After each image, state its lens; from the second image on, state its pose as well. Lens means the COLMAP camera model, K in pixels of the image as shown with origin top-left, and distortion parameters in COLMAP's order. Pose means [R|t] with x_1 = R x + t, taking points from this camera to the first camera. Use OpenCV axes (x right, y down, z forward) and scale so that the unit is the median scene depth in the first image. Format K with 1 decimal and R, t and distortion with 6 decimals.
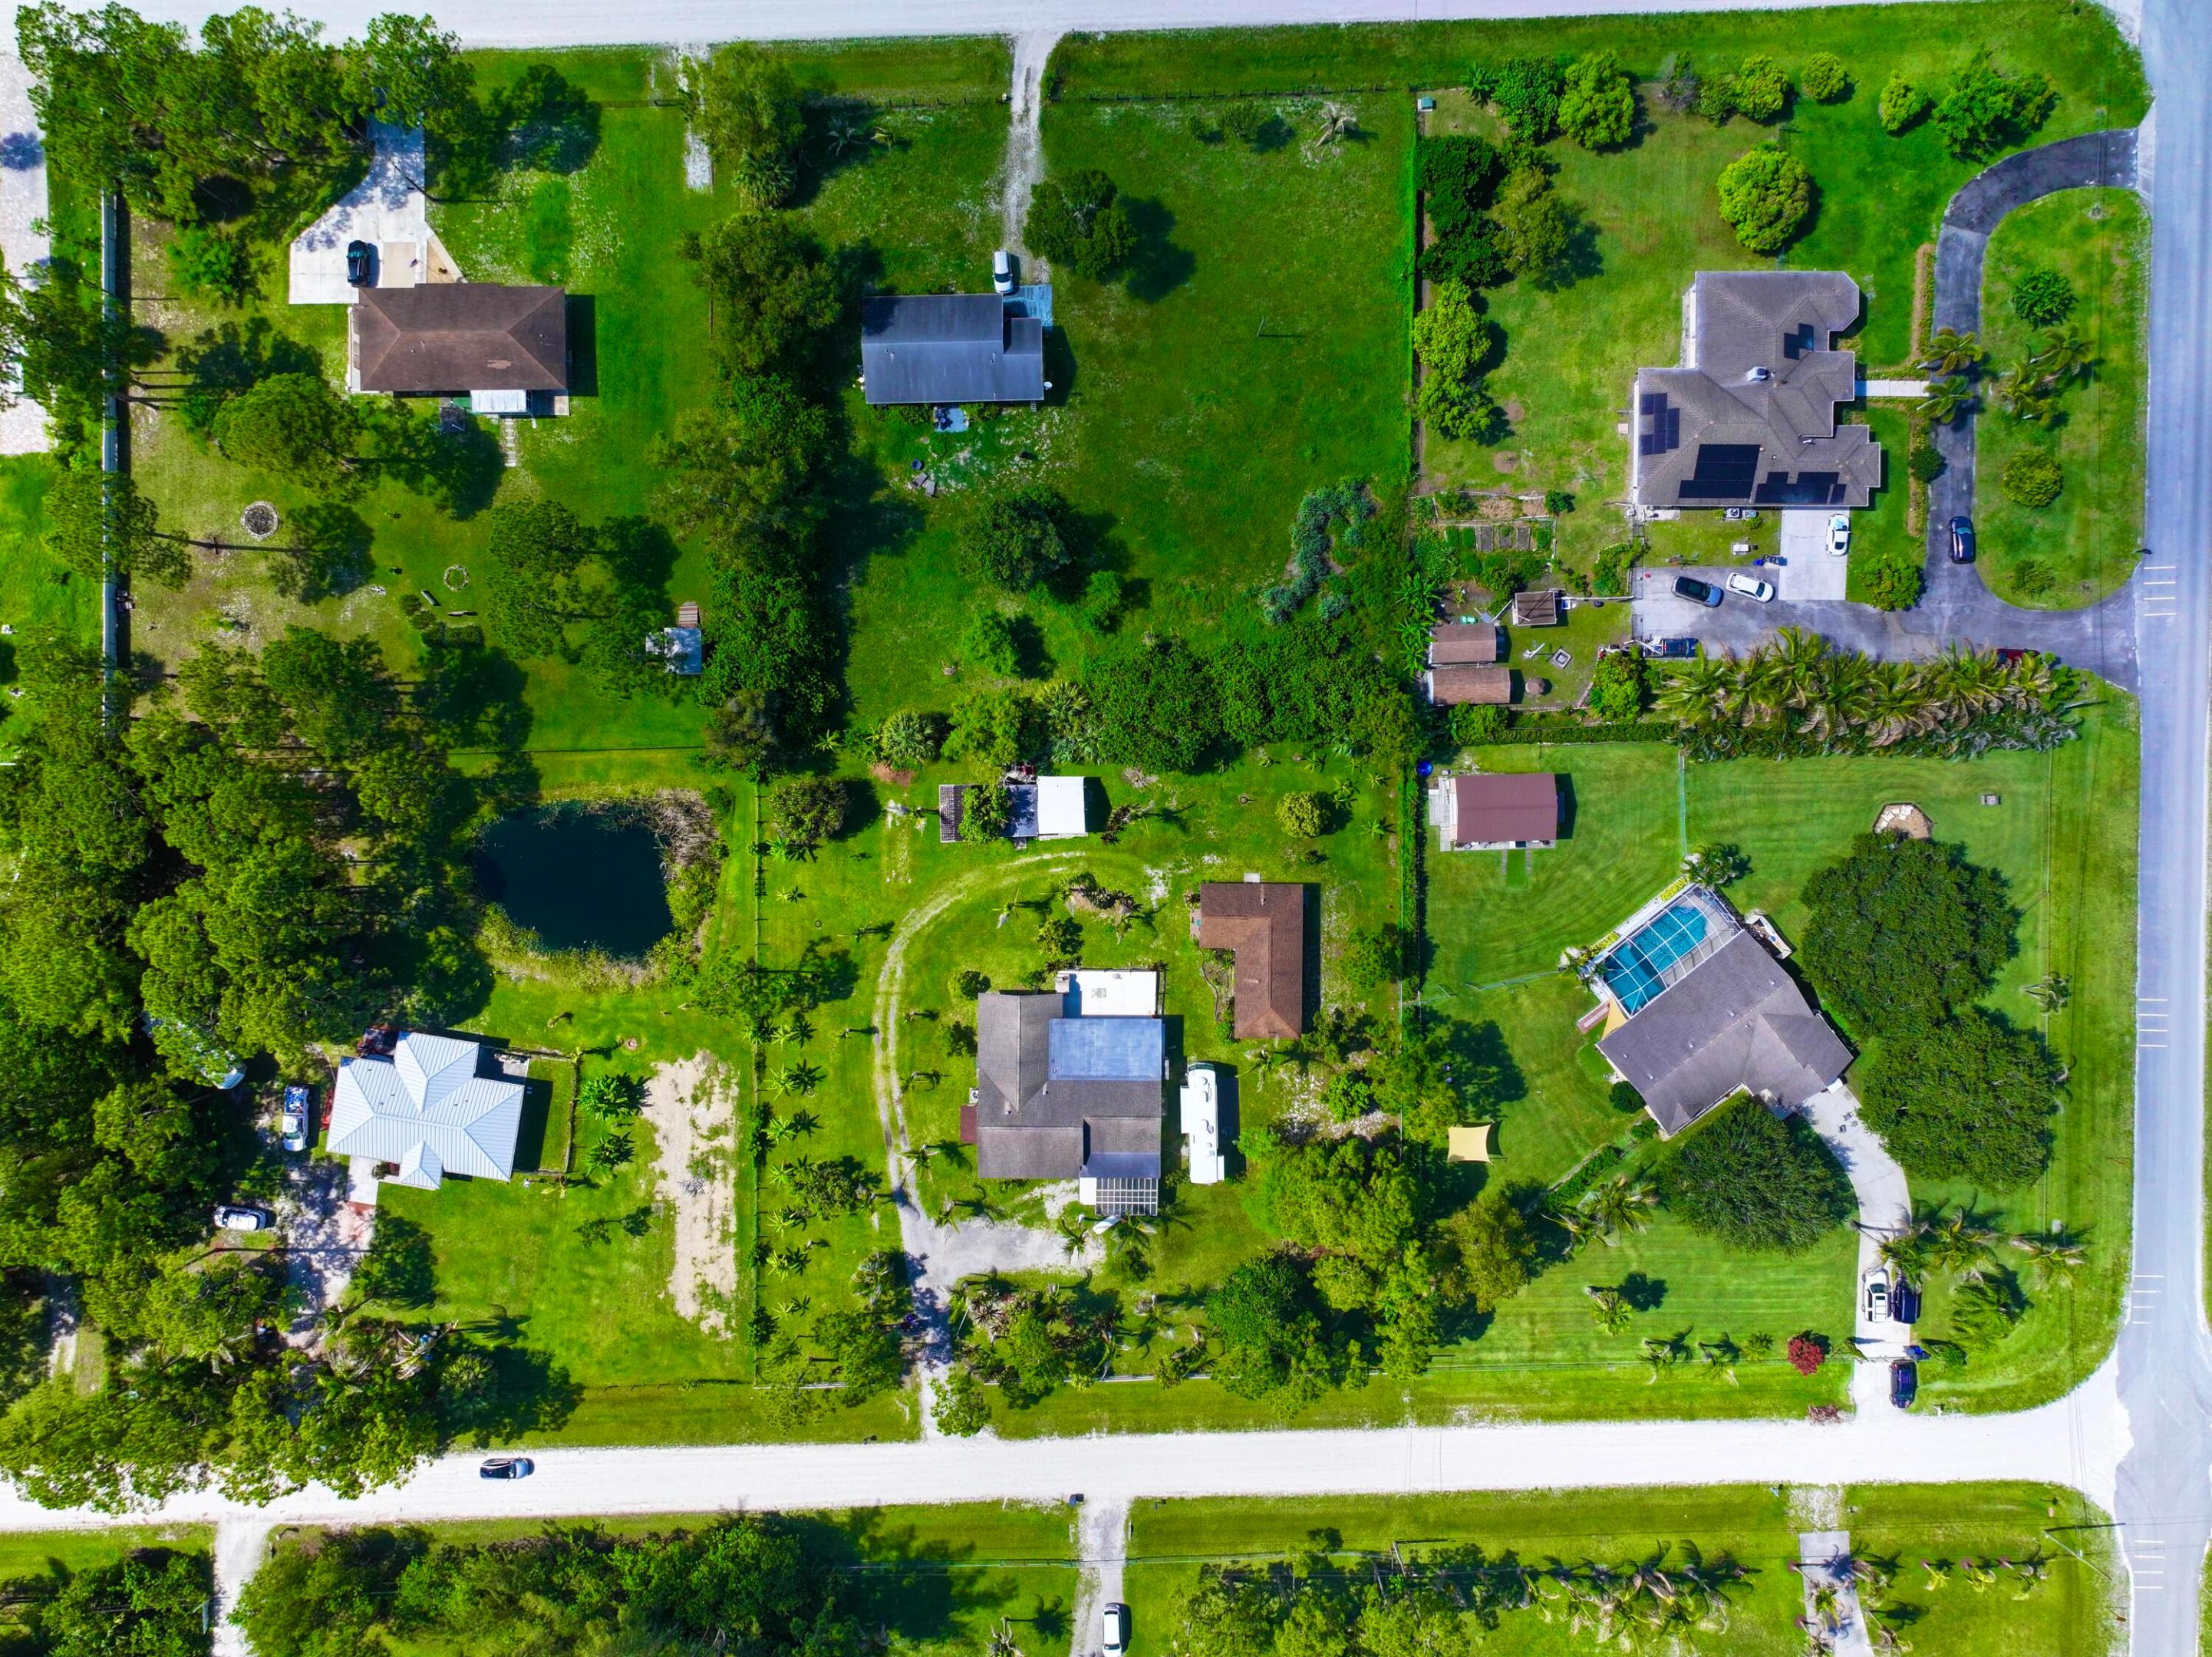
lens RADIAL K [[1520.8, 0, 1098.5], [0, 1520.8, 824.4], [0, 0, 1]] dist [0.004928, 0.005336]
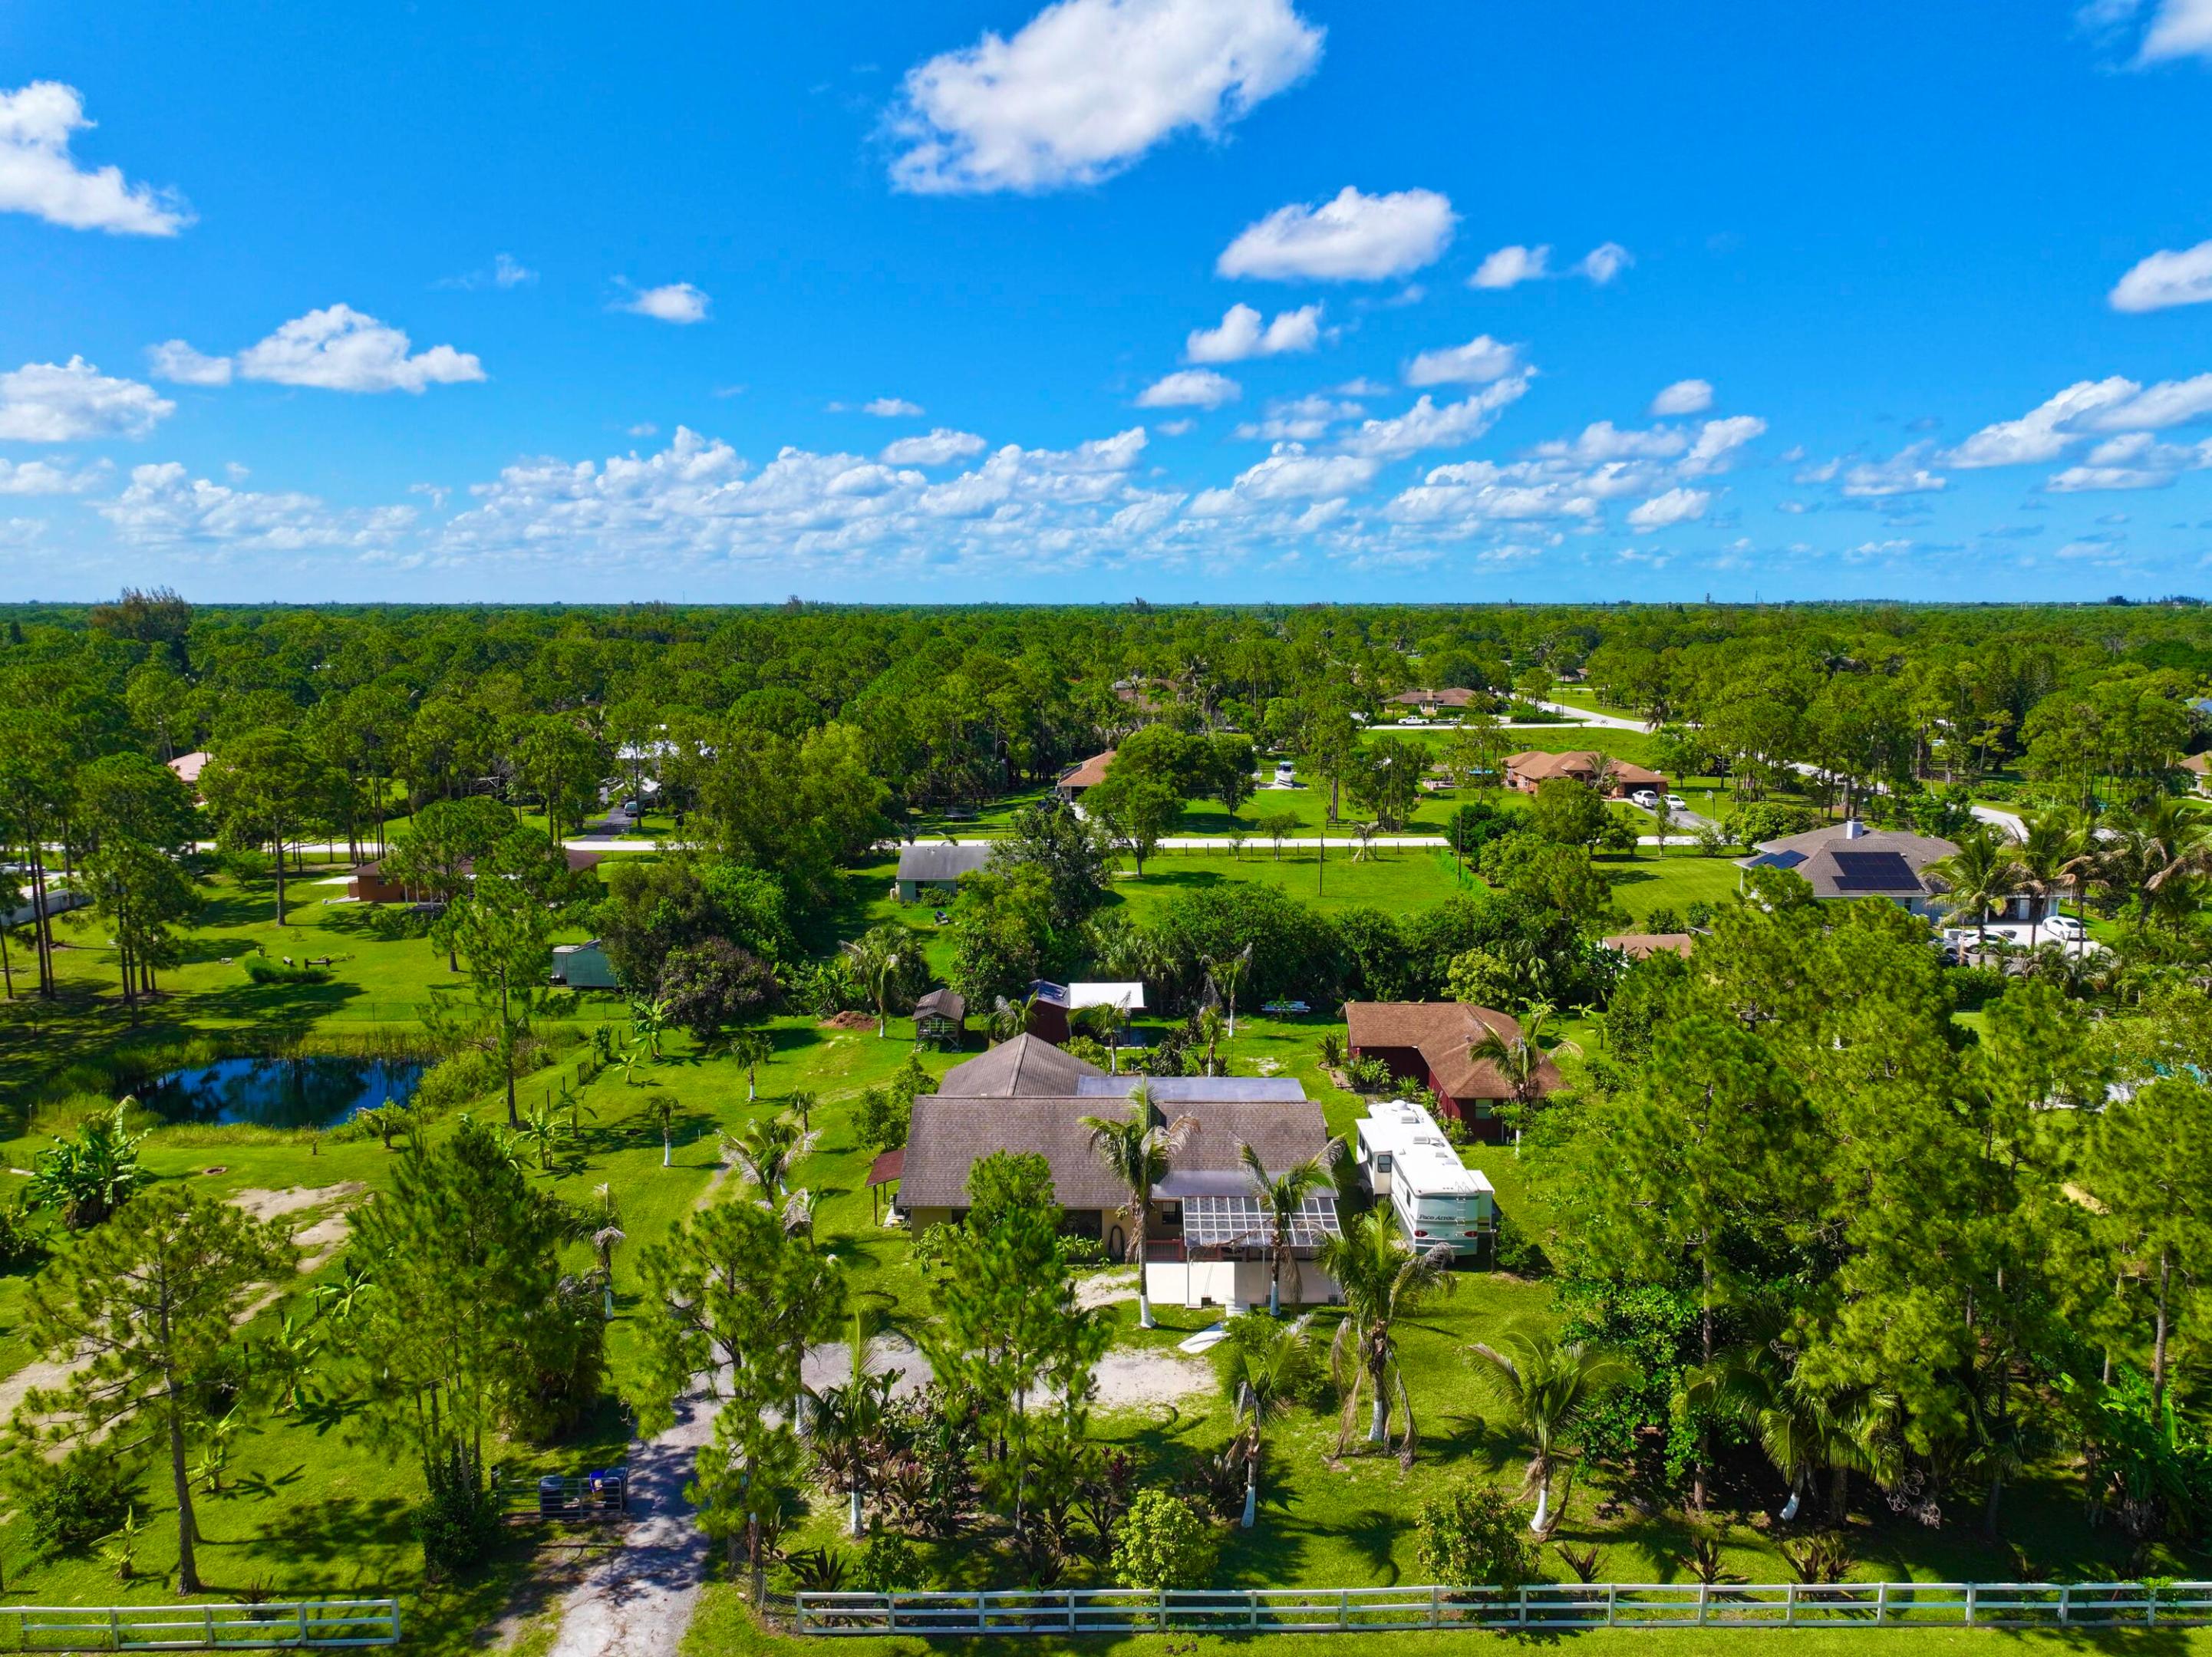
lens RADIAL K [[1554.3, 0, 1137.4], [0, 1554.3, 832.8], [0, 0, 1]] dist [-0.008585, 0.023535]
pose [[0.999981, -0.001098, 0.006052, -0.016201], [0.006145, 0.136260, -0.990654, 0.620289], [0.000264, 0.990672, 0.136265, 0.825983]]
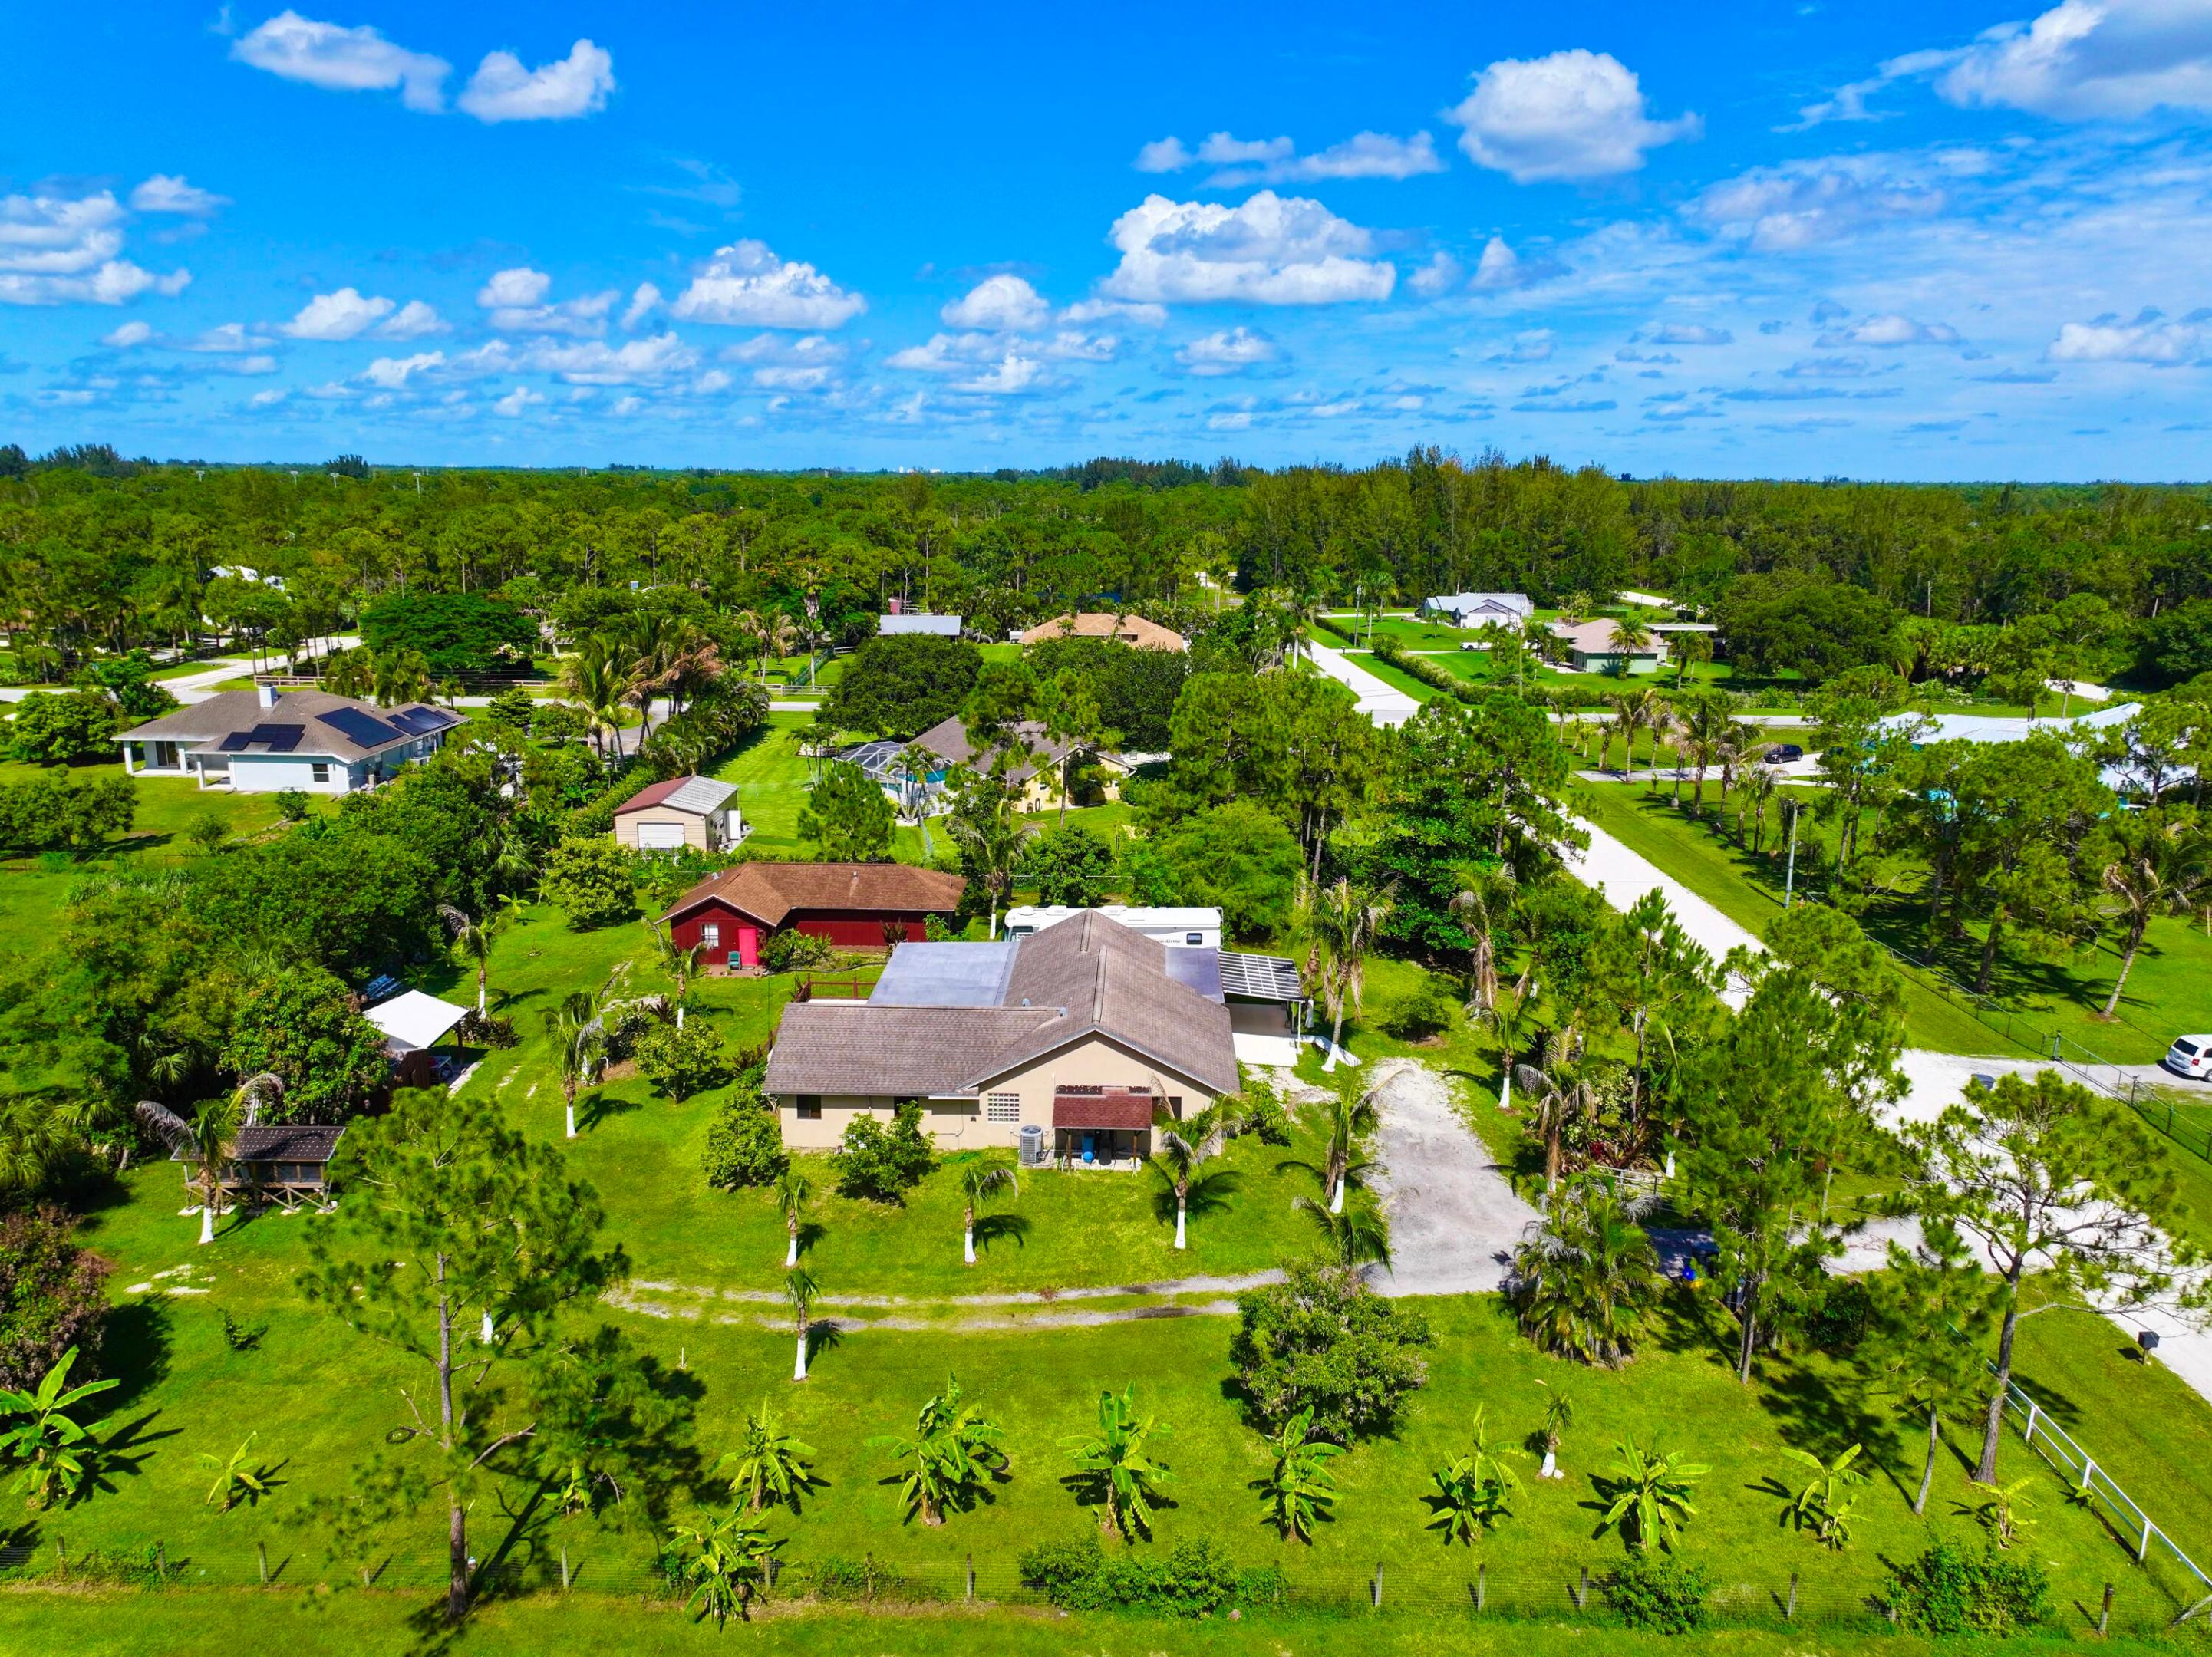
lens RADIAL K [[1545.9, 0, 1114.1], [0, 1545.9, 834.1], [0, 0, 1]] dist [-0.000351, 0.018843]
pose [[0.012674, -0.228155, 0.973542, -0.436236], [0.999919, 0.004025, -0.012074, 0.200331], [-0.001164, 0.973616, 0.228188, 0.827601]]
